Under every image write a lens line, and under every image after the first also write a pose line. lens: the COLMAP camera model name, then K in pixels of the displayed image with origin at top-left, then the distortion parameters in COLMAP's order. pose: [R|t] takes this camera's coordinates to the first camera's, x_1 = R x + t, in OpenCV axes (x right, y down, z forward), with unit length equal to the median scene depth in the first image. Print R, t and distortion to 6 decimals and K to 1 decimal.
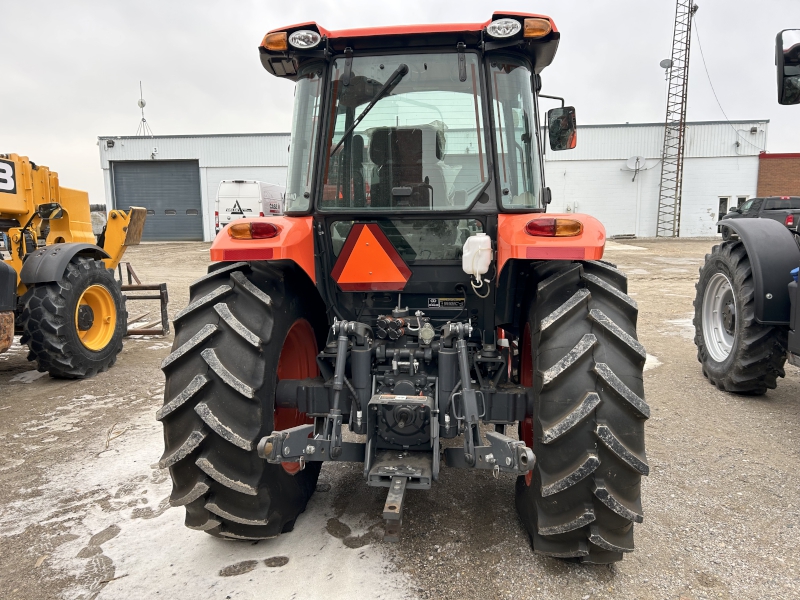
lens RADIAL K [[611.3, 0, 396.6], [0, 611.3, 300.8], [0, 0, 1]] dist [0.041962, -0.009711]
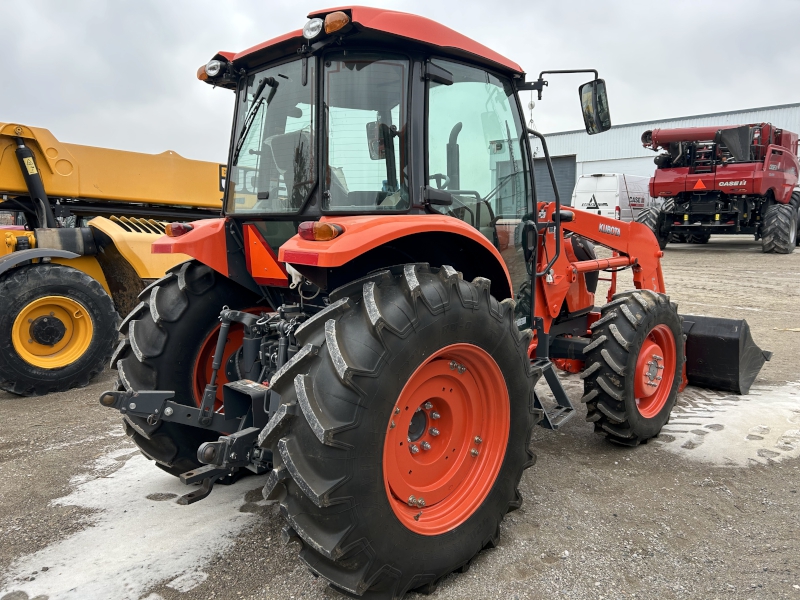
lens RADIAL K [[611.3, 0, 396.8], [0, 611.3, 298.7], [0, 0, 1]] dist [0.041962, -0.009711]
pose [[0.778247, 0.081325, -0.622670, 0.076220], [-0.077229, 0.996446, 0.033617, -0.004423], [0.623191, 0.021926, 0.781762, 0.026412]]
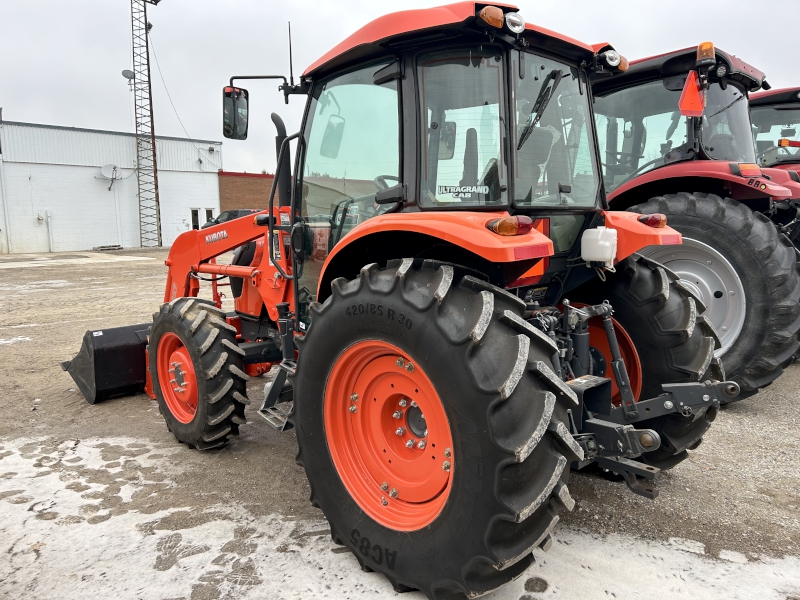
lens RADIAL K [[611.3, 0, 398.3], [0, 611.3, 302.4], [0, 0, 1]] dist [0.041962, -0.009711]
pose [[0.638542, -0.100866, 0.762949, -0.088385], [0.112918, 0.992924, 0.036765, -0.004578], [-0.761258, 0.062675, 0.645413, 0.047074]]
